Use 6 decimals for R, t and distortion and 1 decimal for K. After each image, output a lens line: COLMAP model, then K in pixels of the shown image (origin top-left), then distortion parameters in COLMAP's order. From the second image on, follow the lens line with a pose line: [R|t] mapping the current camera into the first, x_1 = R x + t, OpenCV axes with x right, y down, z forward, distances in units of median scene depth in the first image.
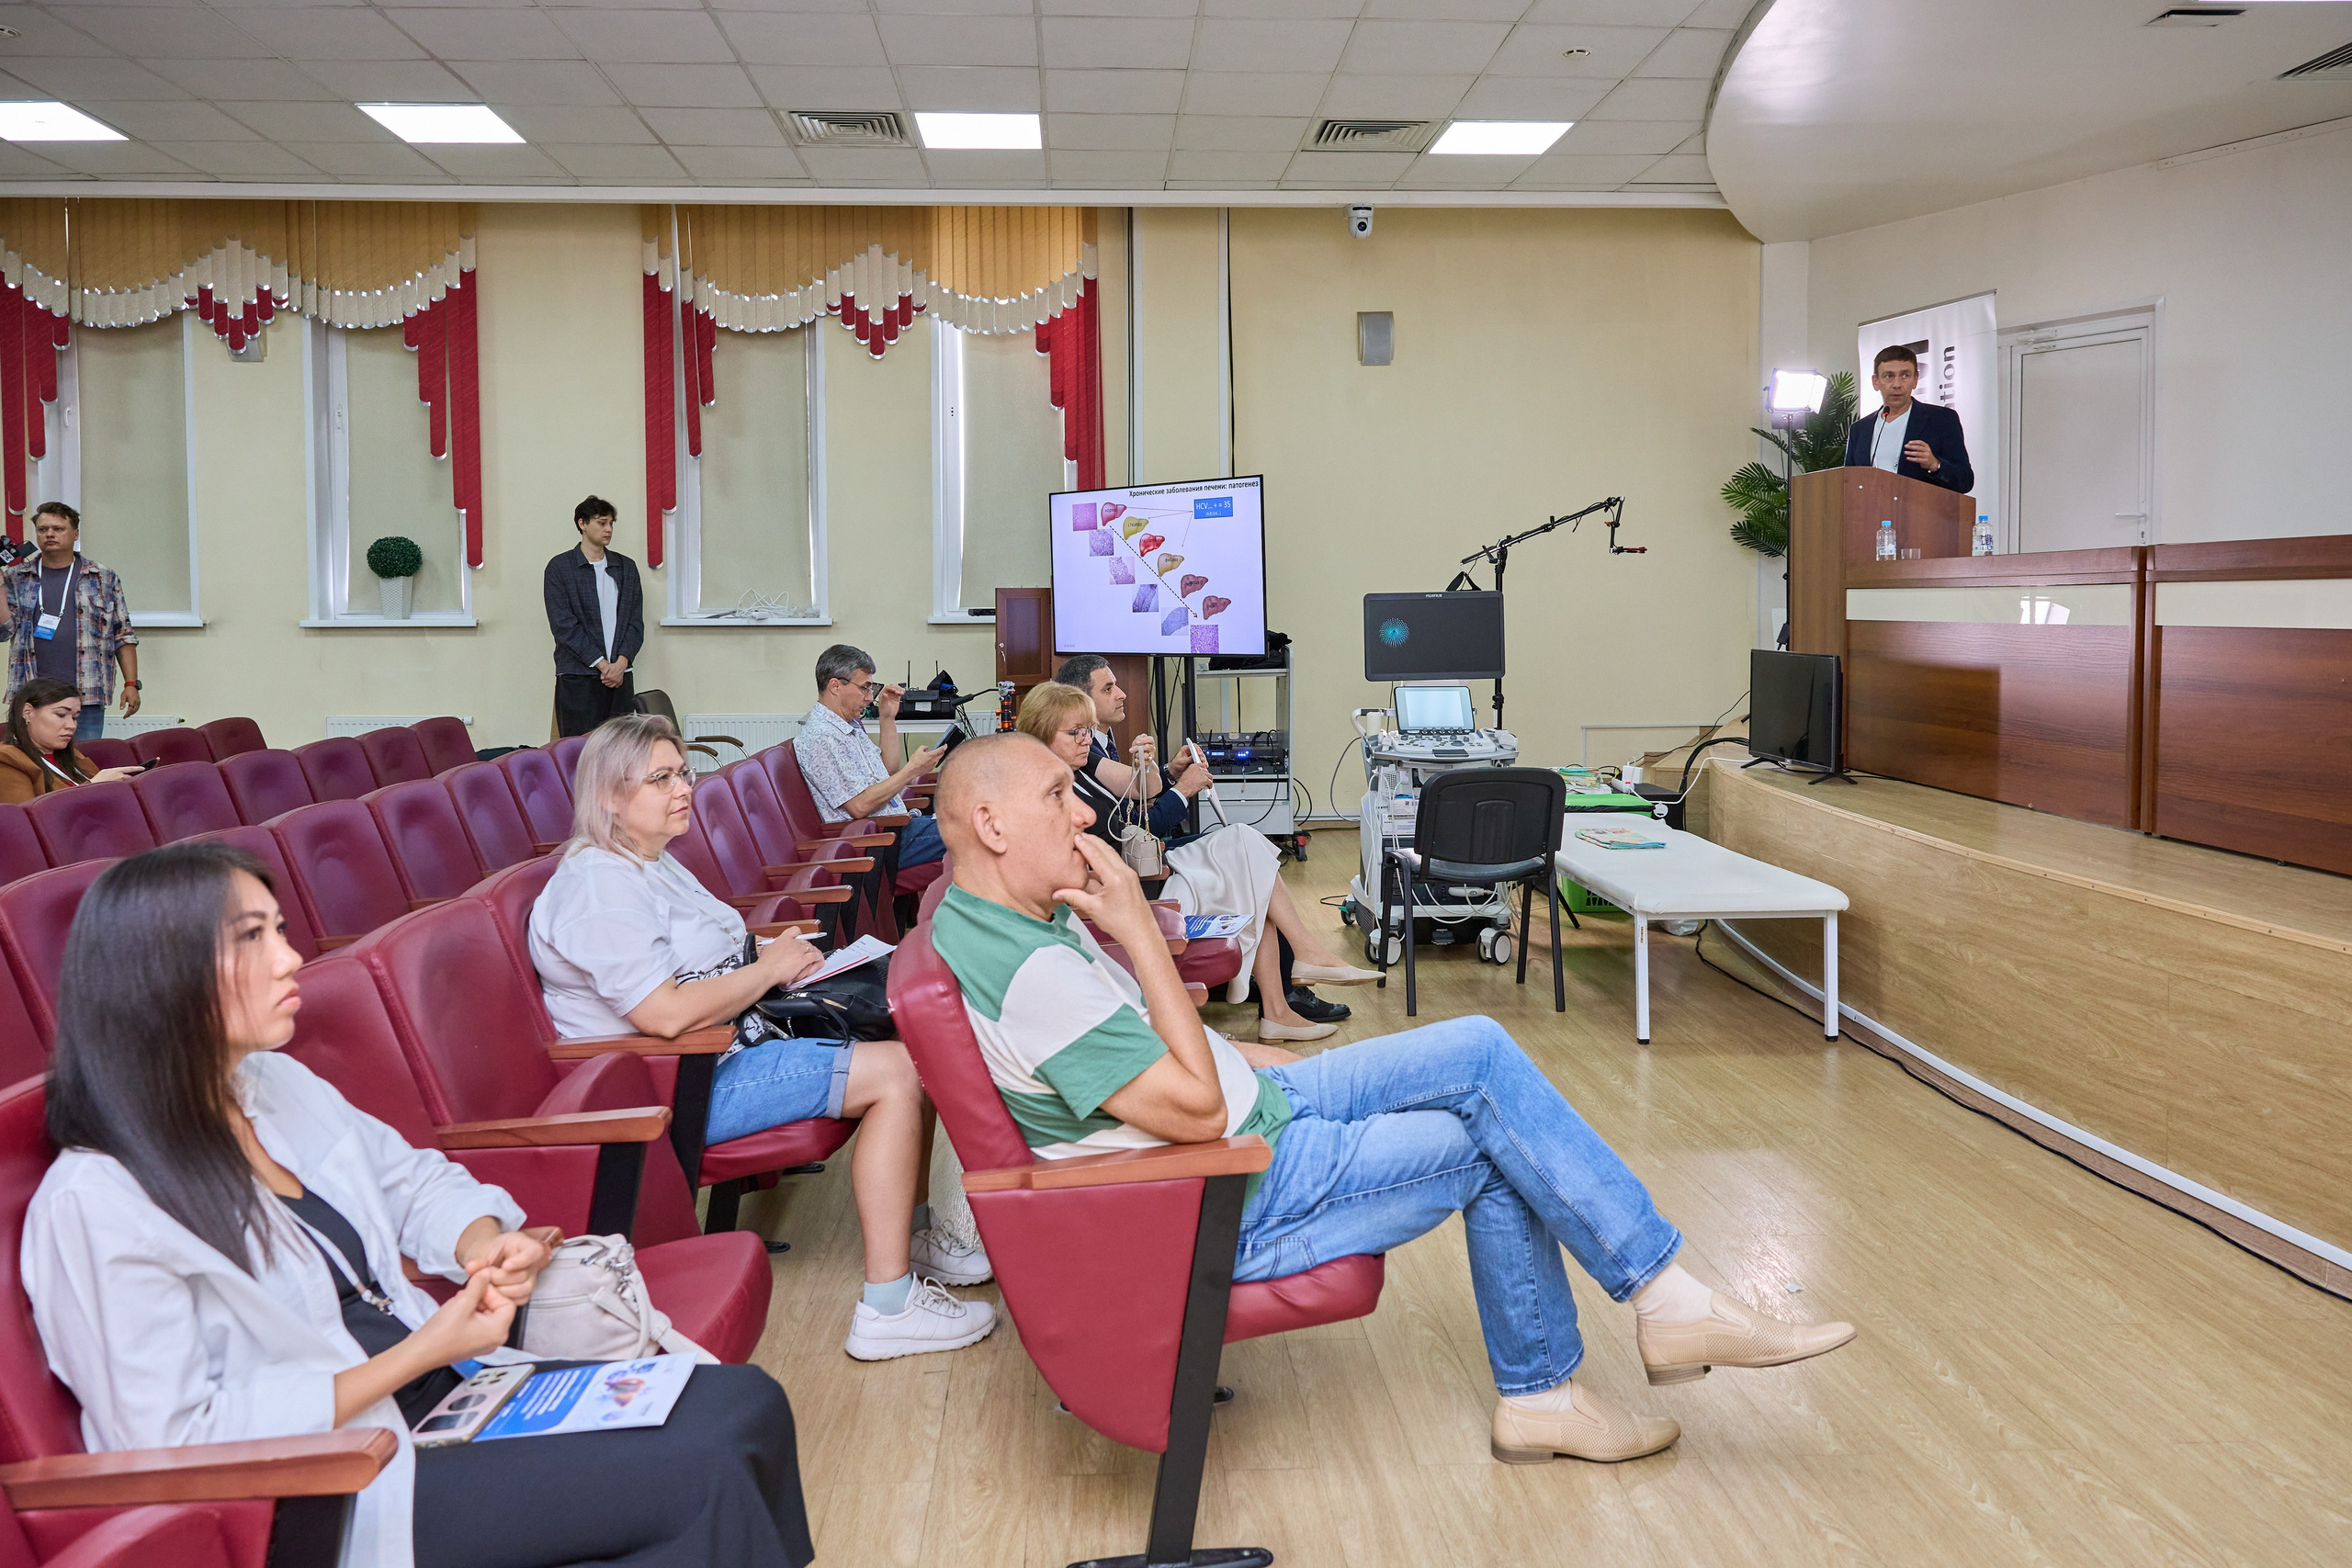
lens RADIAL K [[1695.3, 0, 1183.8], [0, 1695.3, 648.2], [0, 0, 1]] dist [0.030773, 0.000877]
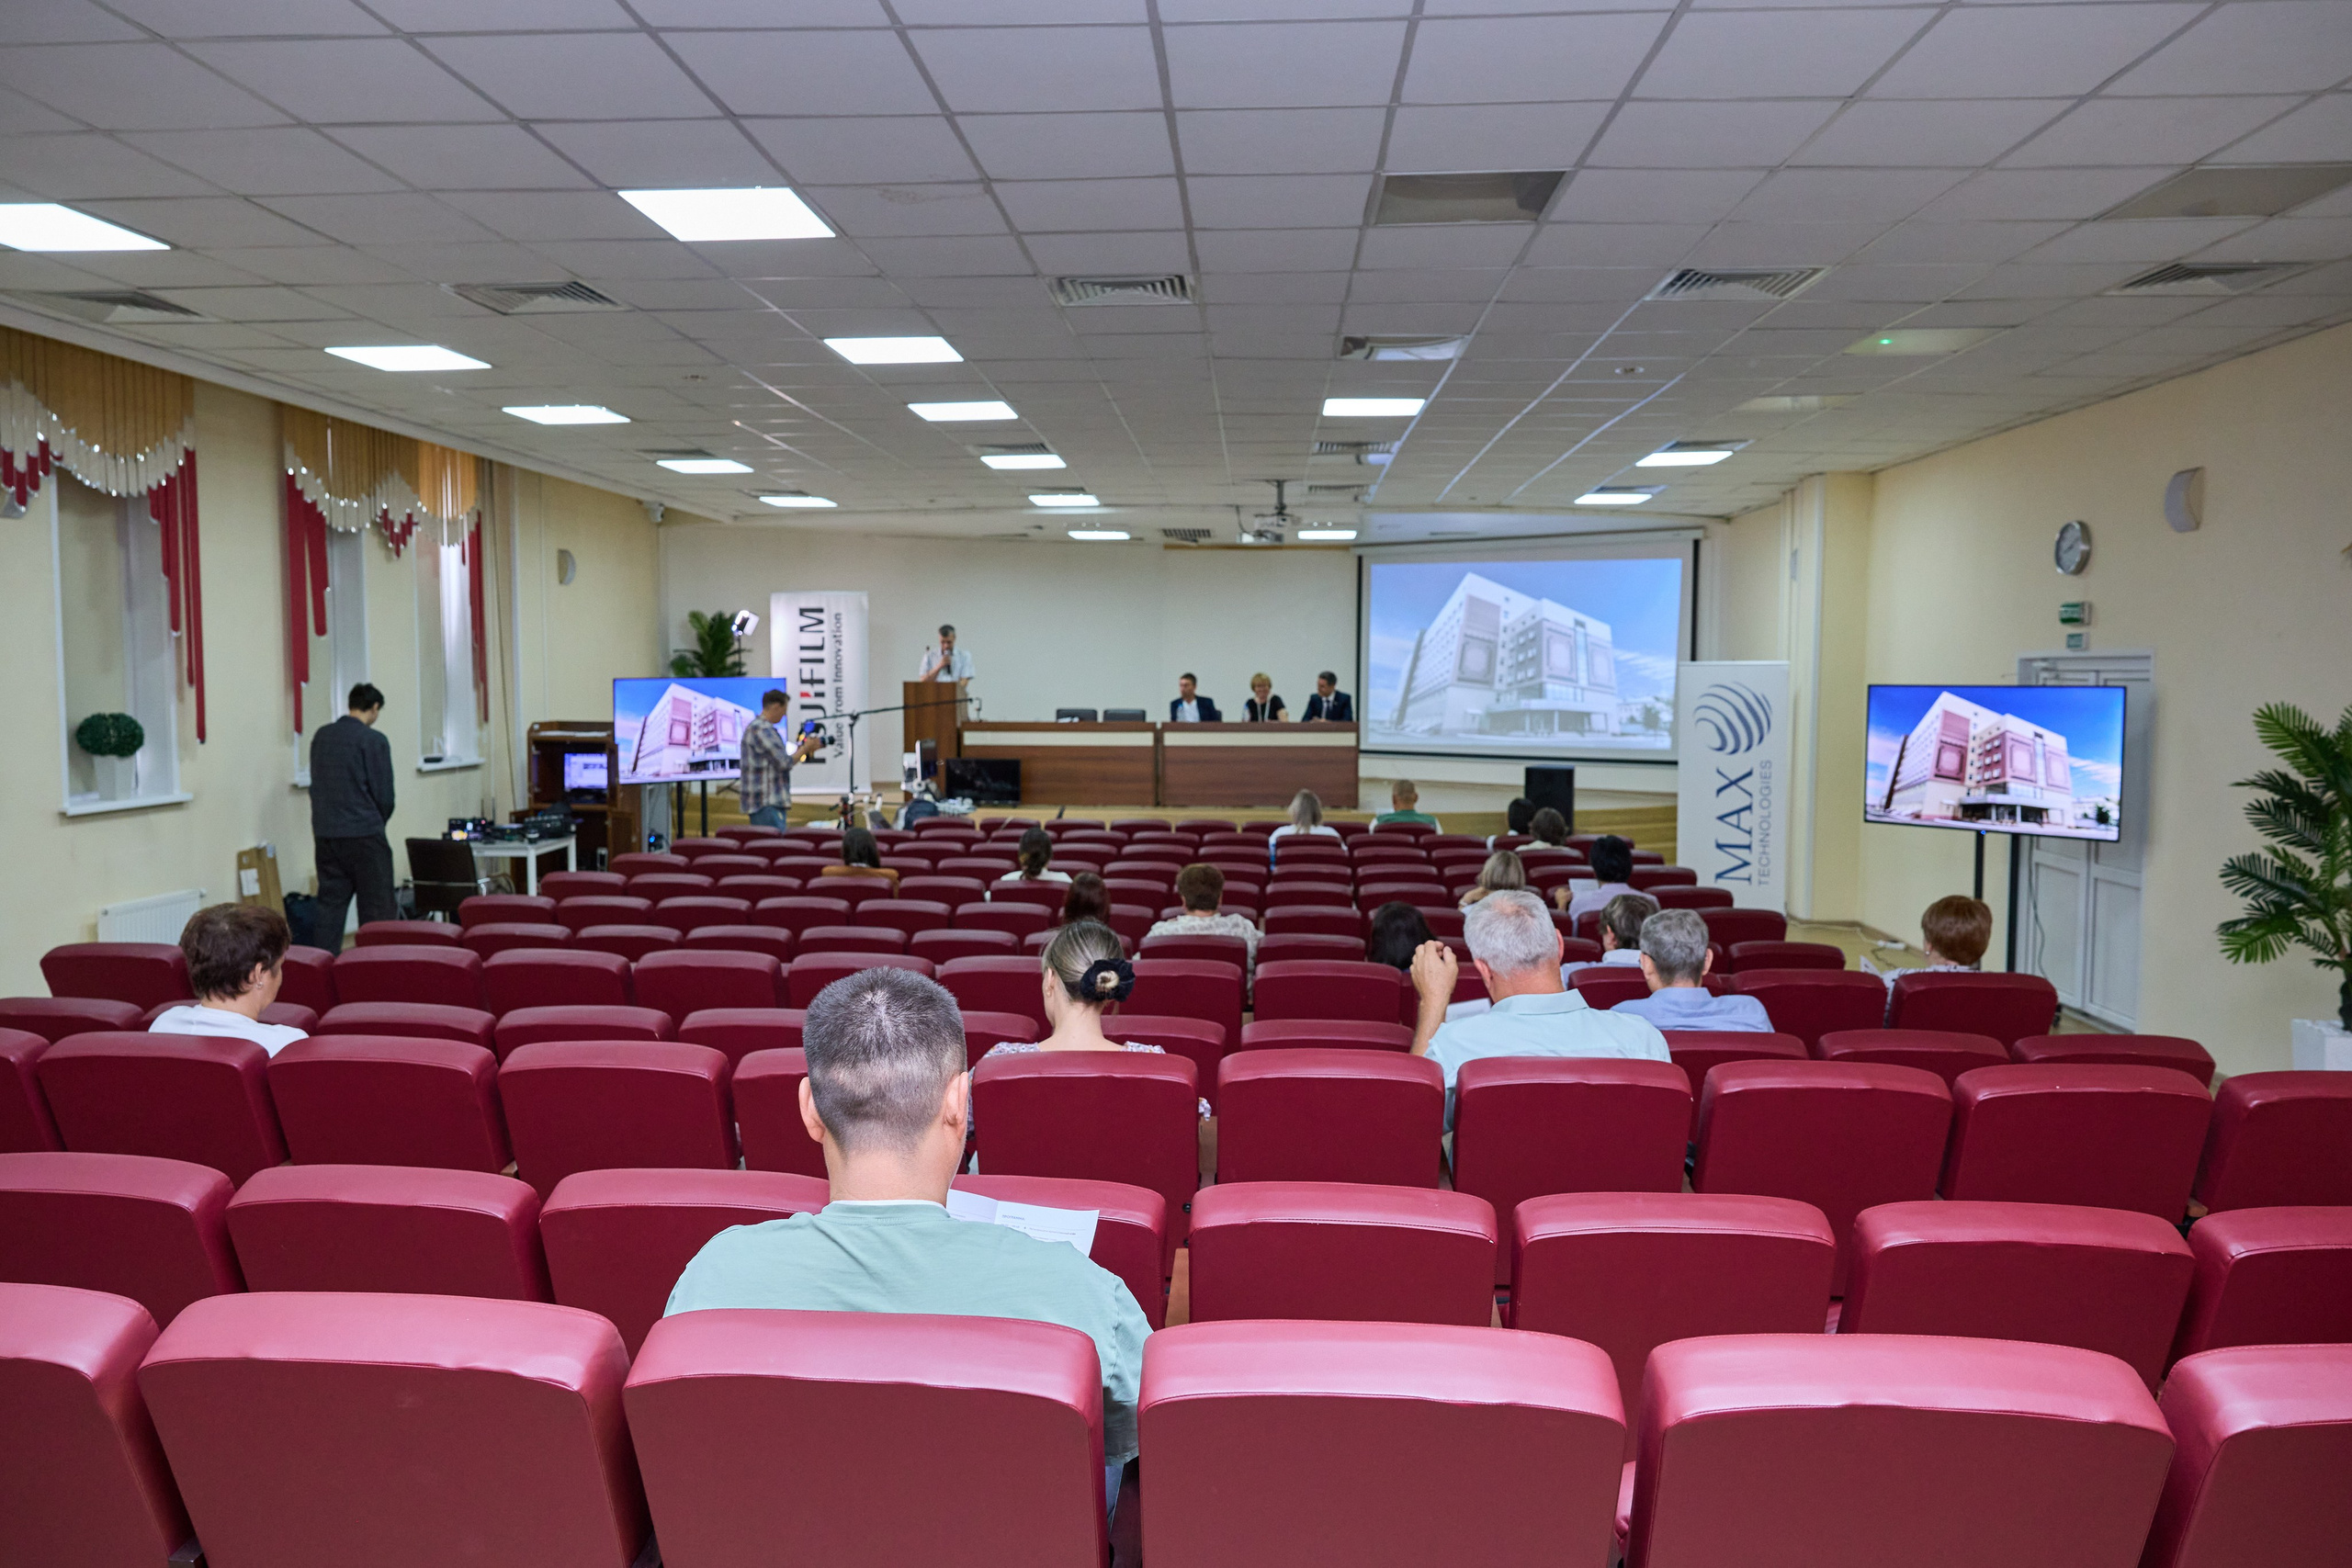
lens RADIAL K [[1574.1, 0, 1161.9], [0, 1574.1, 804.2], [0, 0, 1]] dist [0.038951, 0.000445]
pose [[0.115166, -0.080003, 0.990119, -2.115230], [0.024282, 0.996680, 0.077709, -0.115466], [-0.993049, 0.015092, 0.116726, 0.519622]]
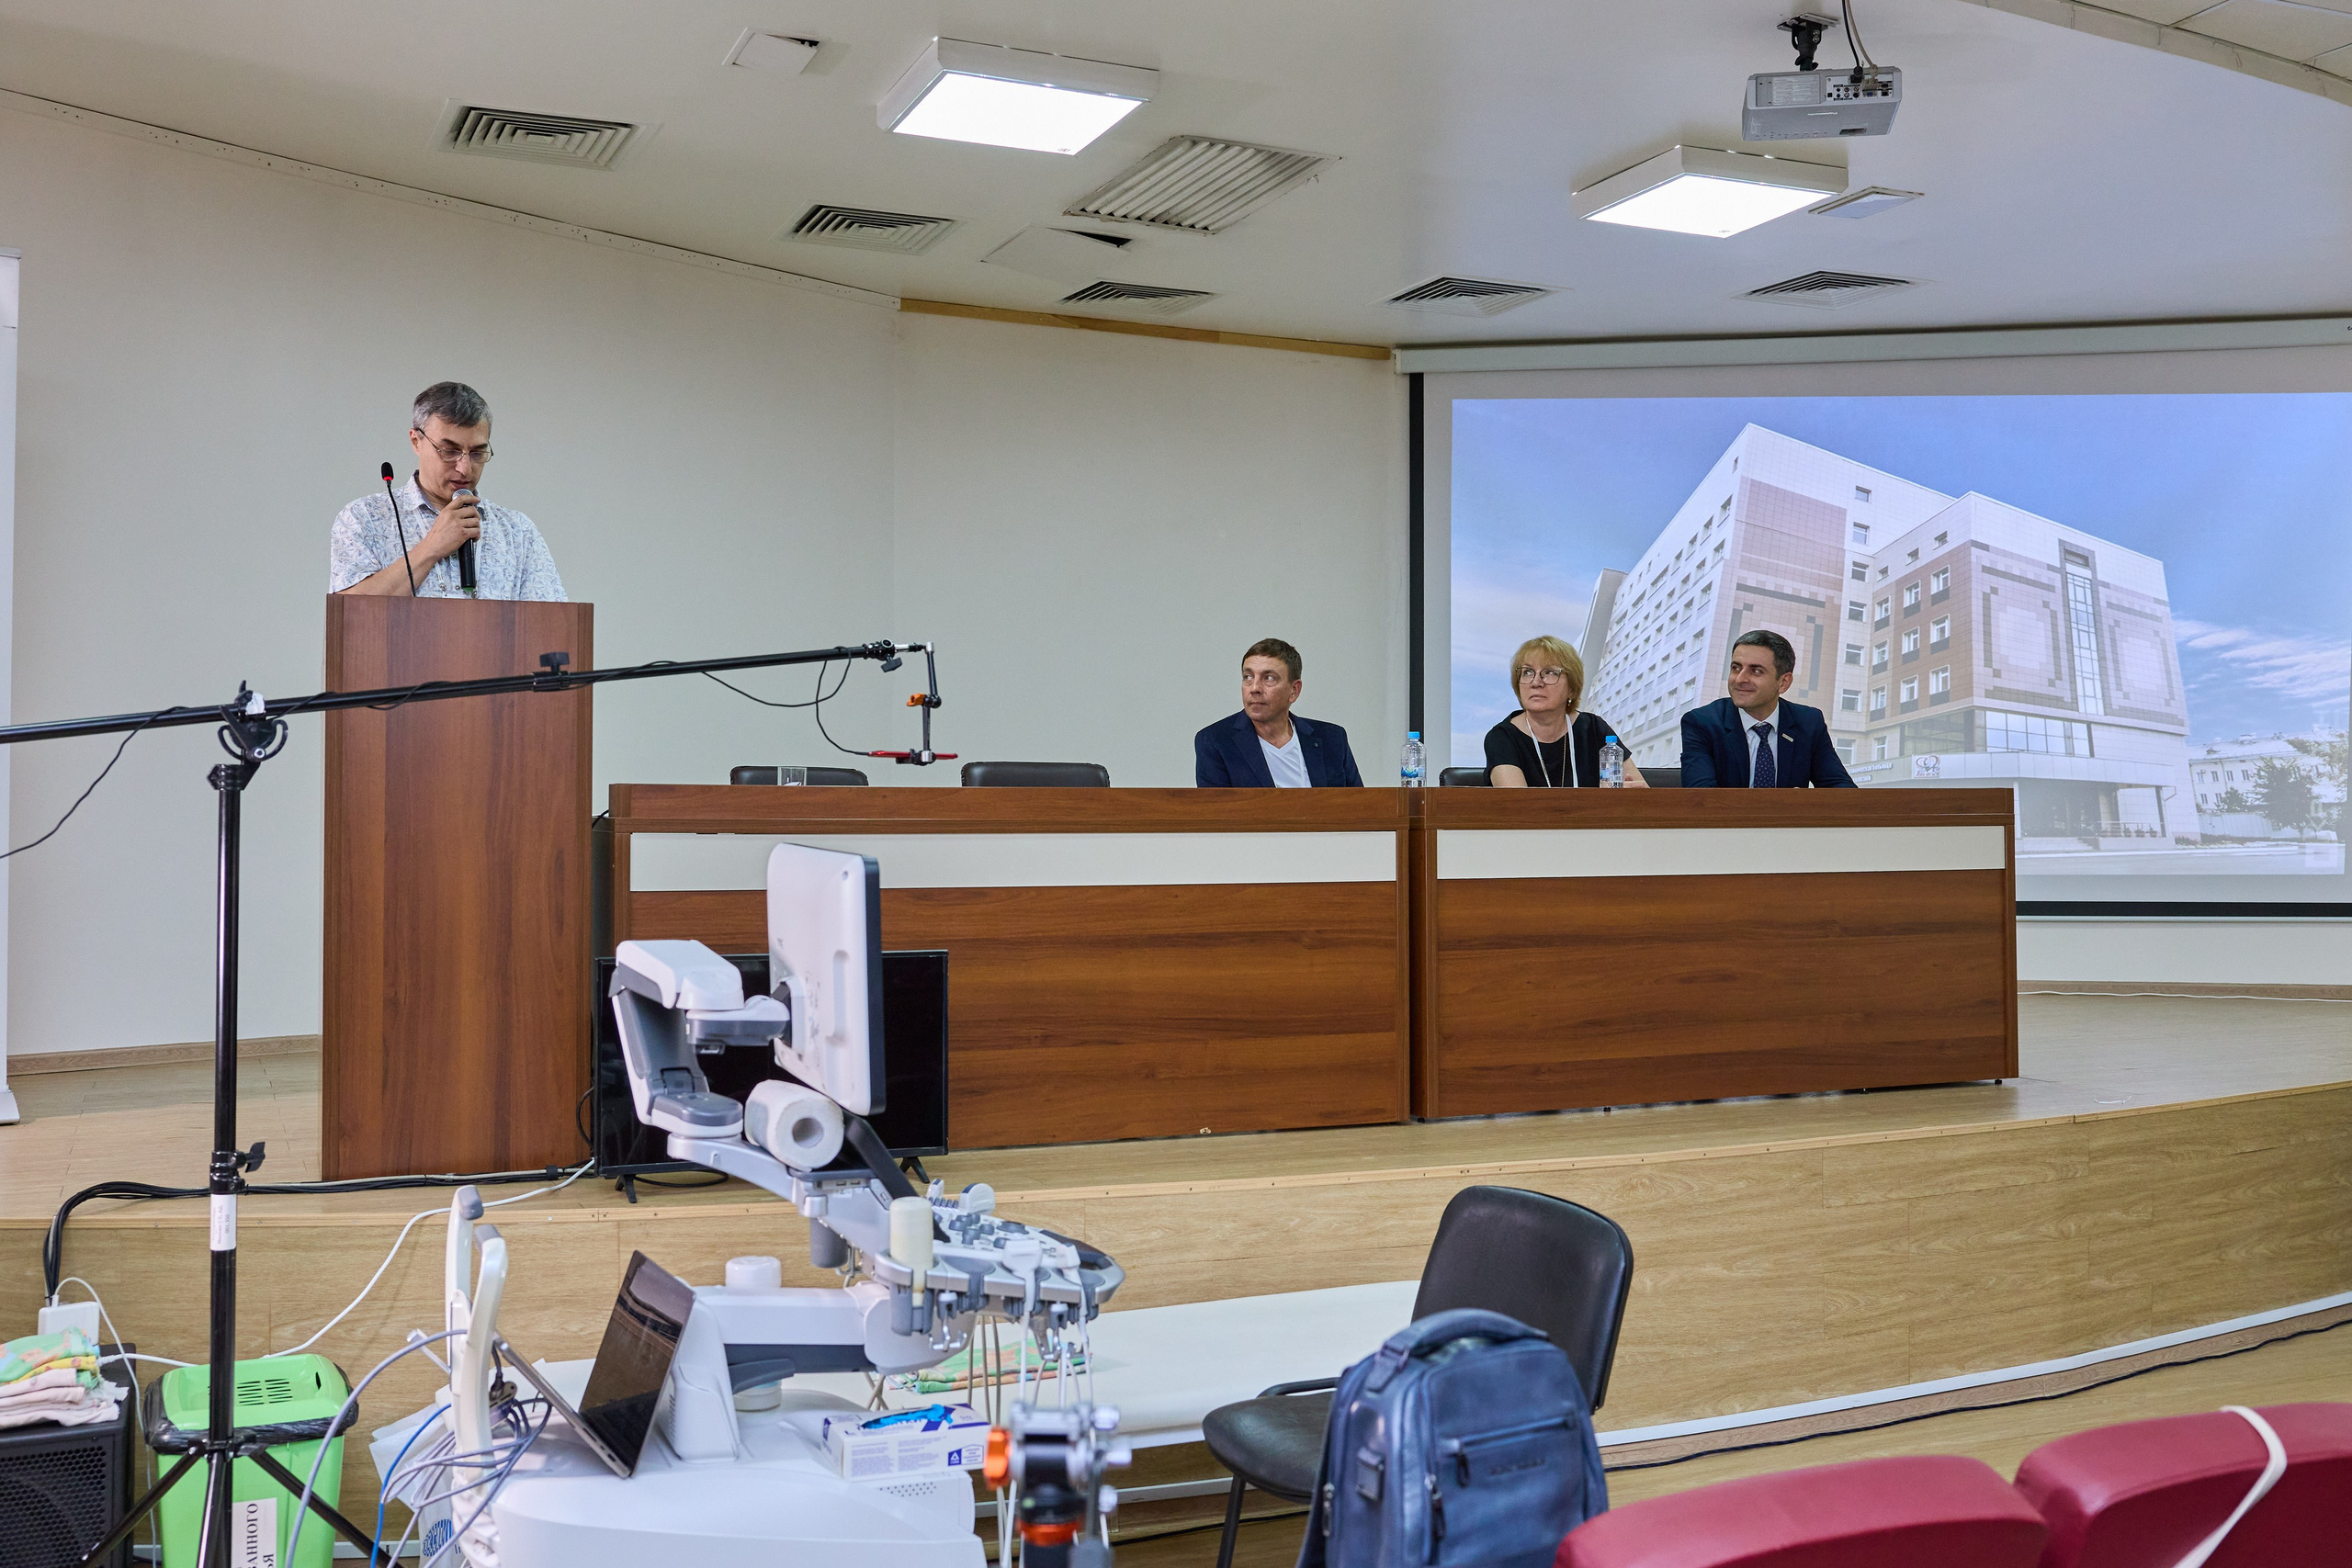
lens RADIAL K [[2241.4, 0, 1192.5], [0, 2241.4, 769.9], [0, 0, 1]] dist [0.006569, 0.000000]
pose [[-0.354514, 0.019447, 0.934848, -0.380460], [0.026980, 0.999580, -0.010562, -0.049662], [-0.934661, 0.021478, -0.354890, 1.246098]]
